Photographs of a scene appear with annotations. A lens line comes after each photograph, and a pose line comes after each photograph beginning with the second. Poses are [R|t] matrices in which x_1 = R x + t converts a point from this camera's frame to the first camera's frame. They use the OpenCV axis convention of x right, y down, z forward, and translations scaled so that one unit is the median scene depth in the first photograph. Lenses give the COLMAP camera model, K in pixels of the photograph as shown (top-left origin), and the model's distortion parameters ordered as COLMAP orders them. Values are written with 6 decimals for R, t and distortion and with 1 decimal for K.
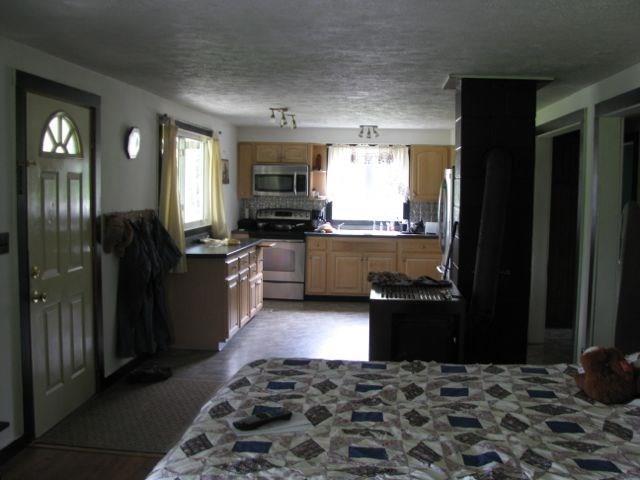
lens RADIAL K [[673.2, 0, 328.3], [0, 673.2, 236.8], [0, 0, 1]] dist [-0.225783, 0.306720]
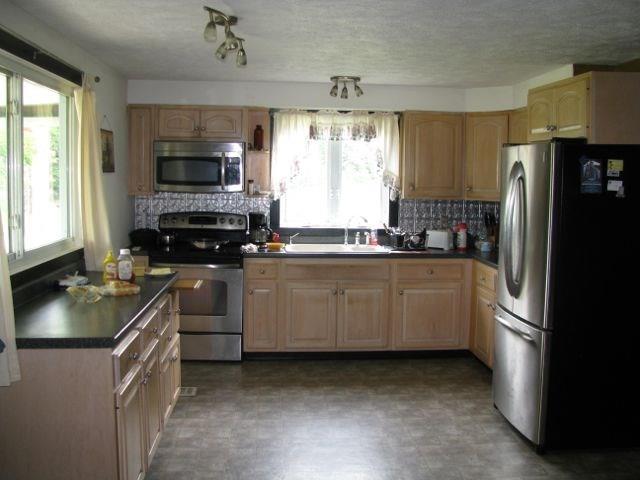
lens RADIAL K [[673.2, 0, 328.3], [0, 673.2, 236.8], [0, 0, 1]] dist [-0.225783, 0.306720]
pose [[0.985612, -0.016300, 0.168236, -0.057525], [0.013840, 0.999780, 0.015789, -0.027410], [-0.168456, -0.013233, 0.985620, 0.373877]]
